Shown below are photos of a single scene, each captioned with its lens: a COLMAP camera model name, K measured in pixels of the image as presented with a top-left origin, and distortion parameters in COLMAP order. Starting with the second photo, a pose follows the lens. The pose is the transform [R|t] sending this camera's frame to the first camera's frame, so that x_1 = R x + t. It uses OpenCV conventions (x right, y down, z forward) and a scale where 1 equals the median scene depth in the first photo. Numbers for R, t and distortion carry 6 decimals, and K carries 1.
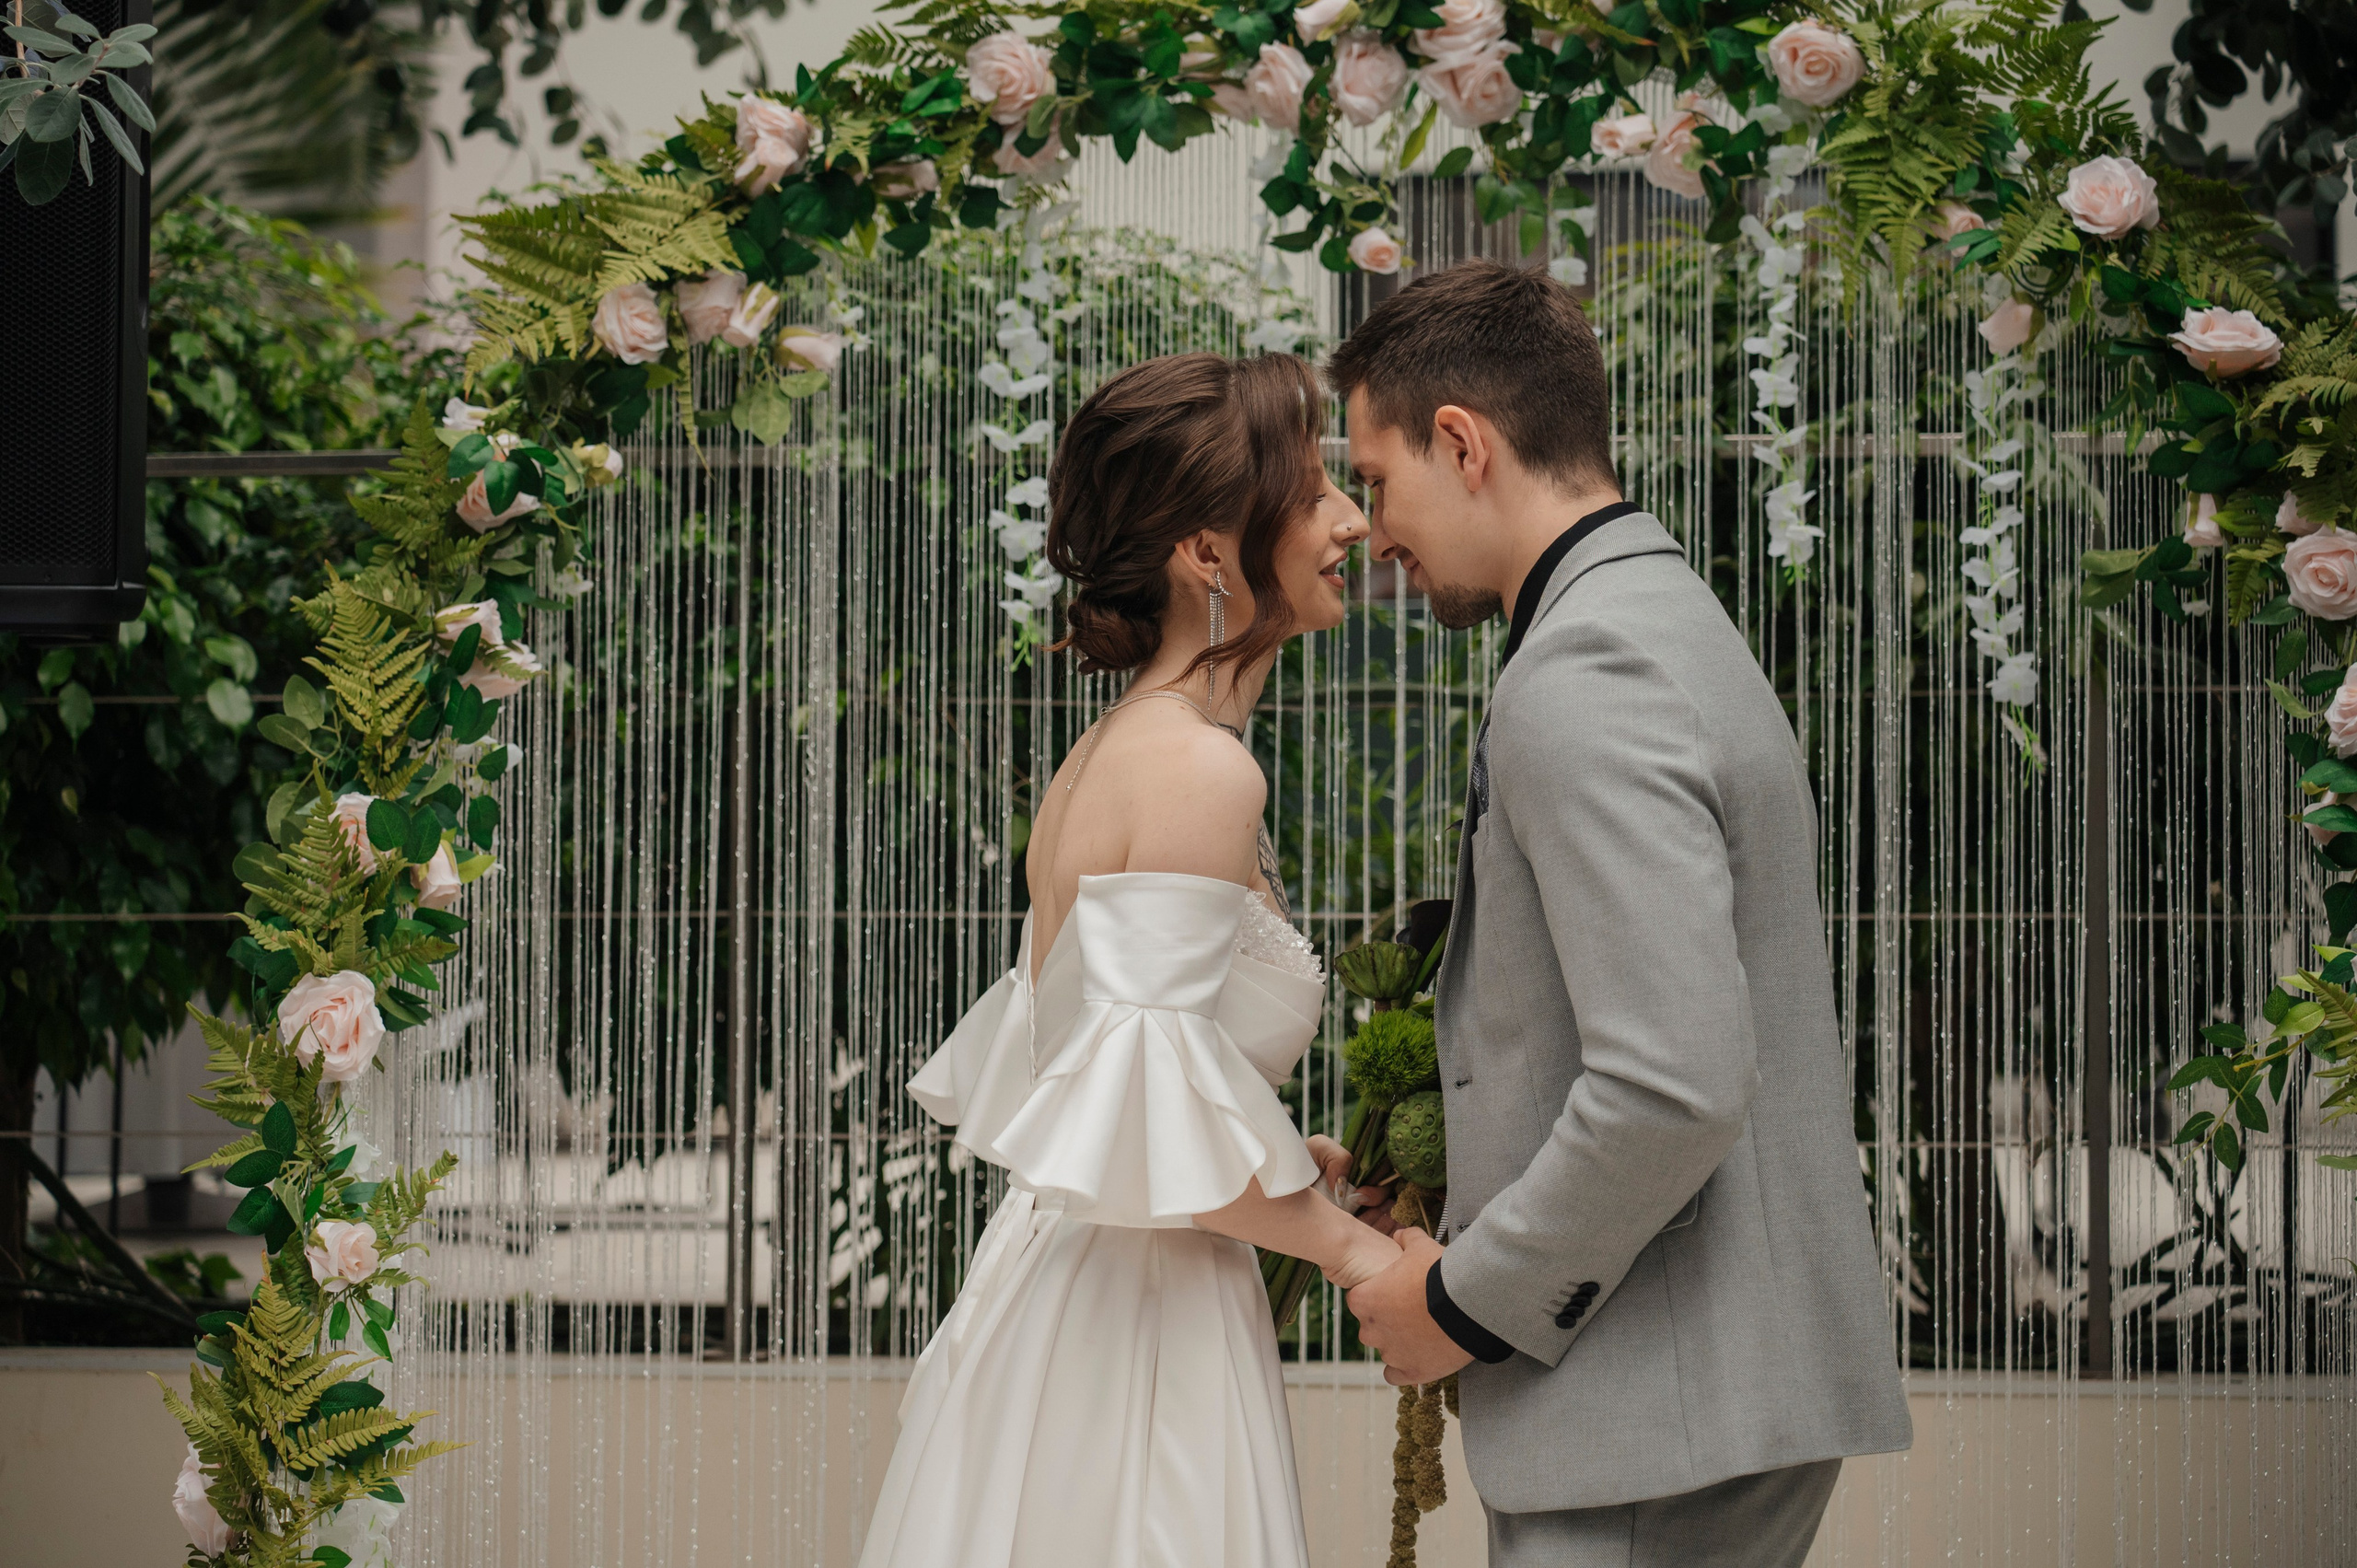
lens RADIAL K [[5034.1, 0, 1177.7], [0, 5034.1, 783.7], [0, 0, 1]] dist [0.036400, 0.000000]
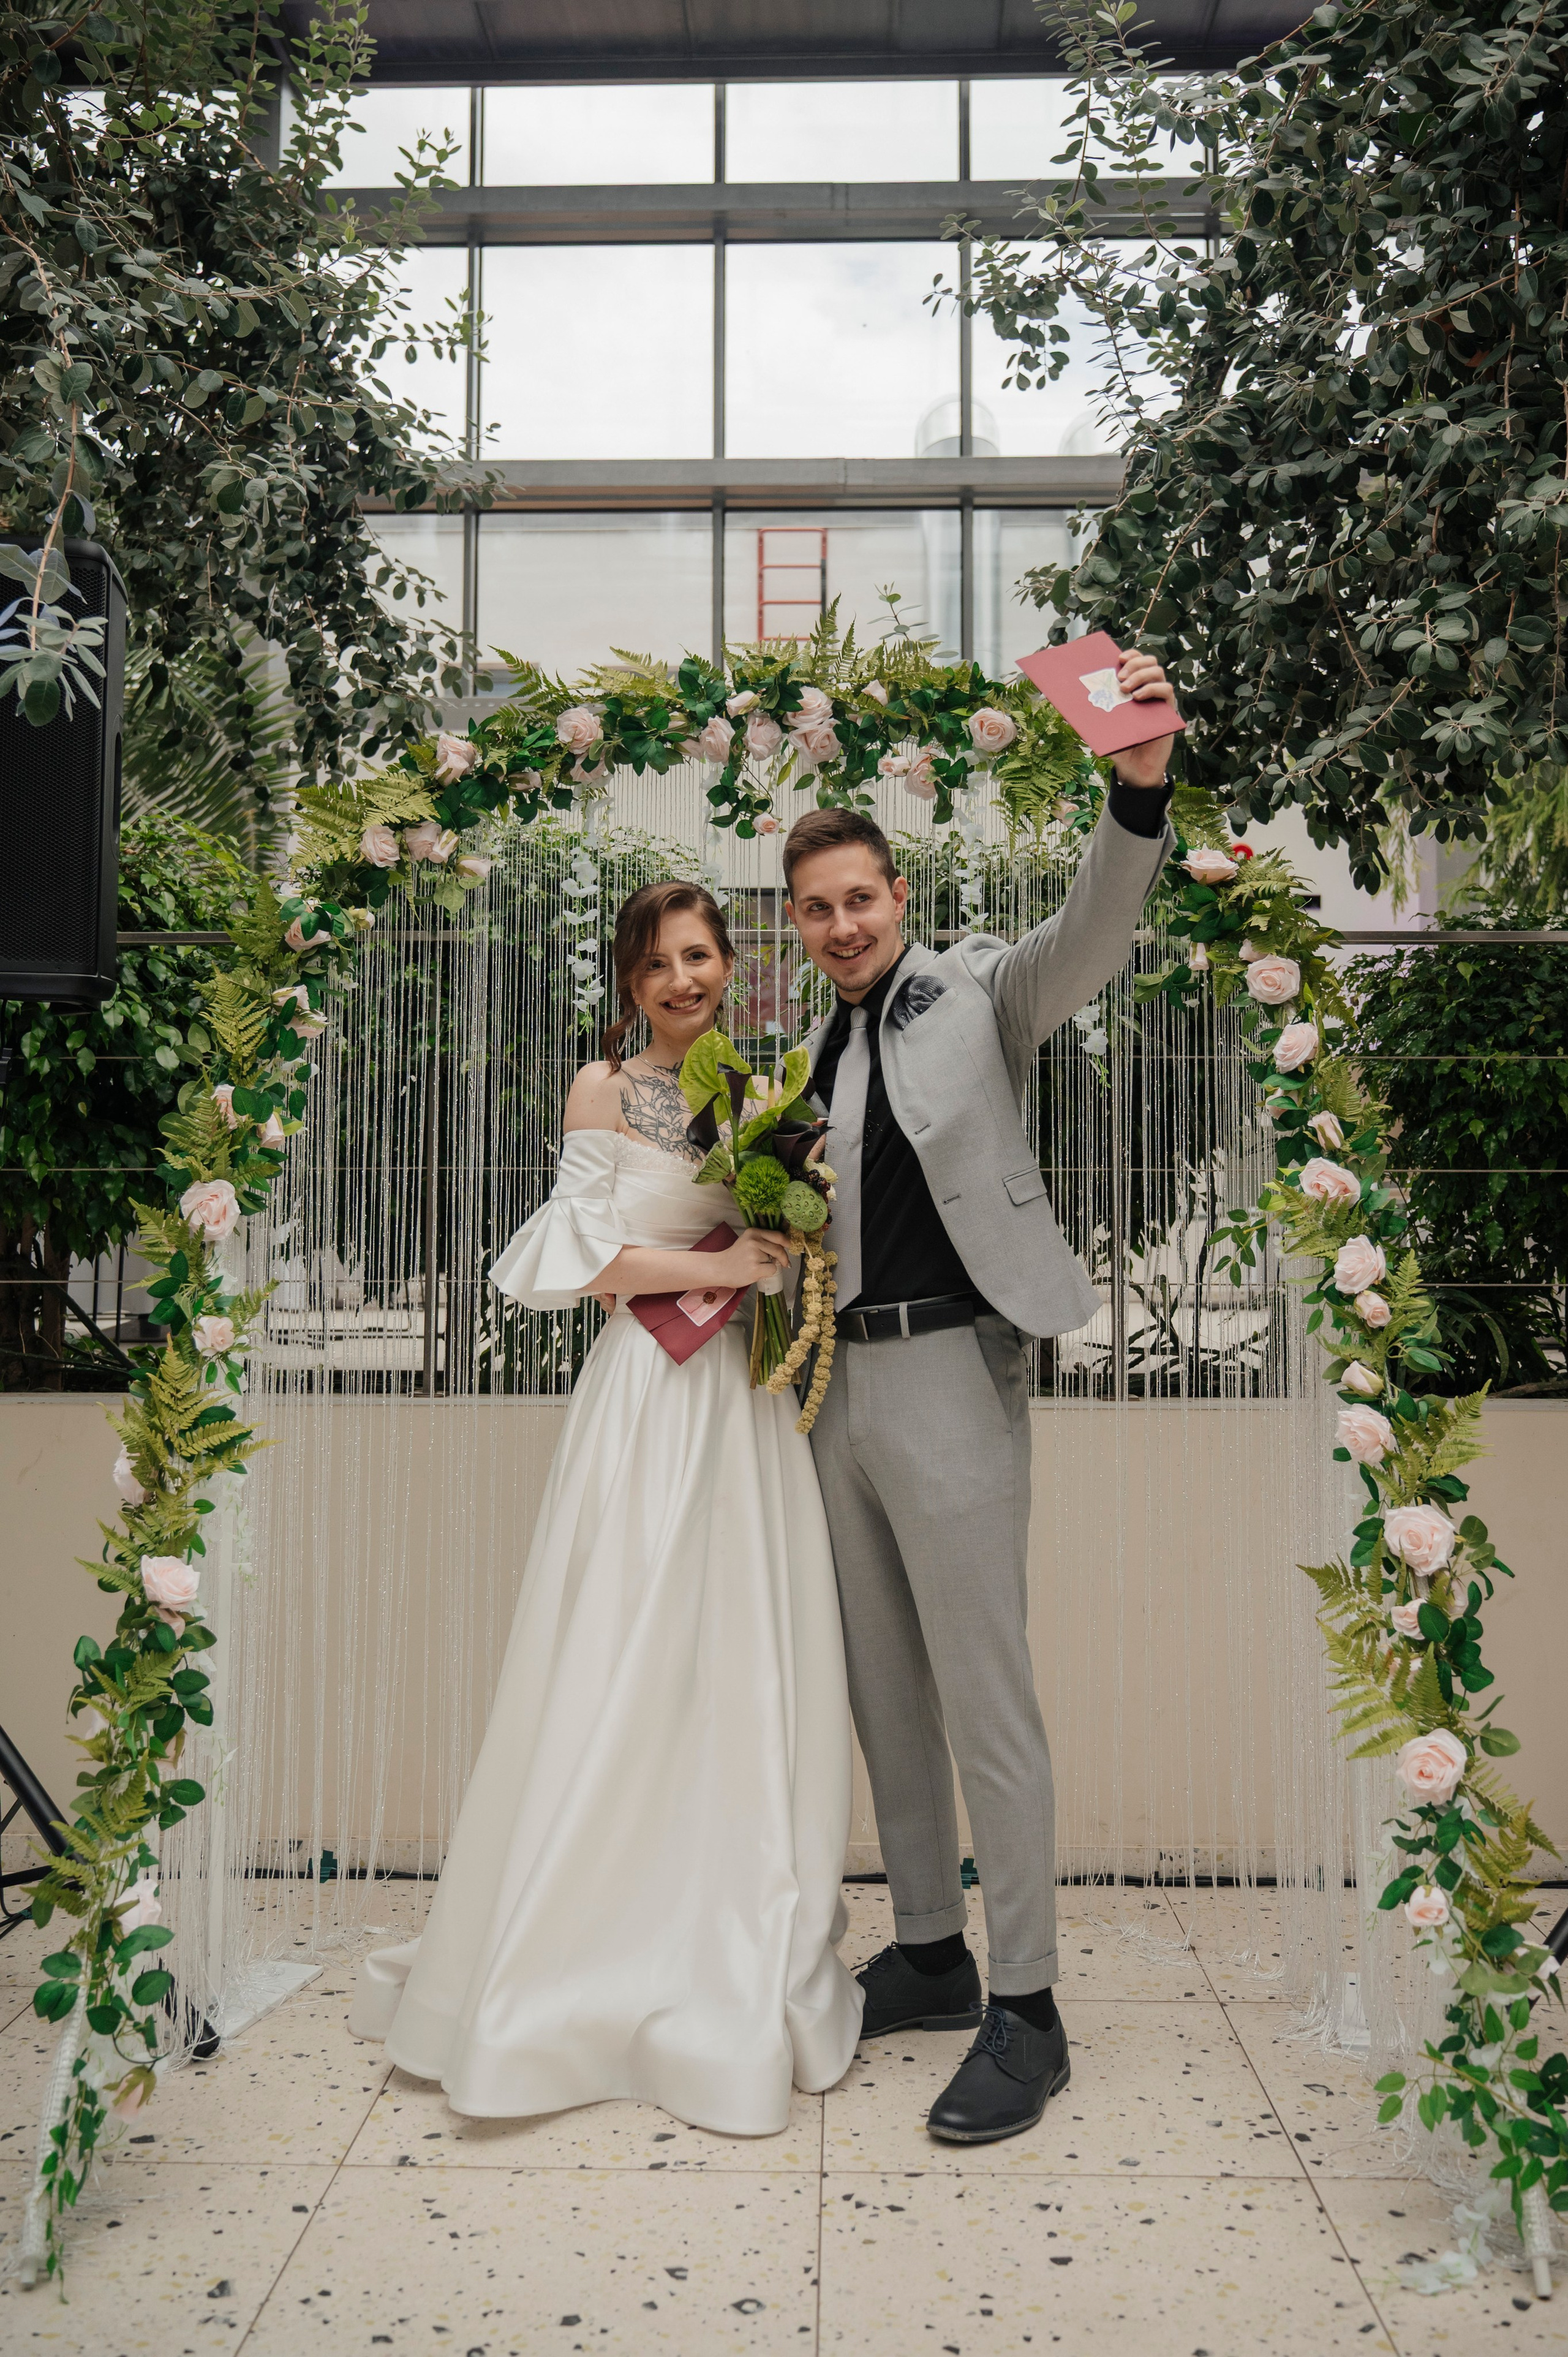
lens RADIAL K [[1891.4, 0, 757.0], [0, 1891.4, 1140.0], [0, 0, 1]] dist [0.003301, 0.000440]
pose [[0.995640, 0.005302, 0.093124, -0.032537], [-0.002760, 0.999621, -0.027405, 0.037331], [-0.093234, 0.027029, 0.995277, 0.277317]]
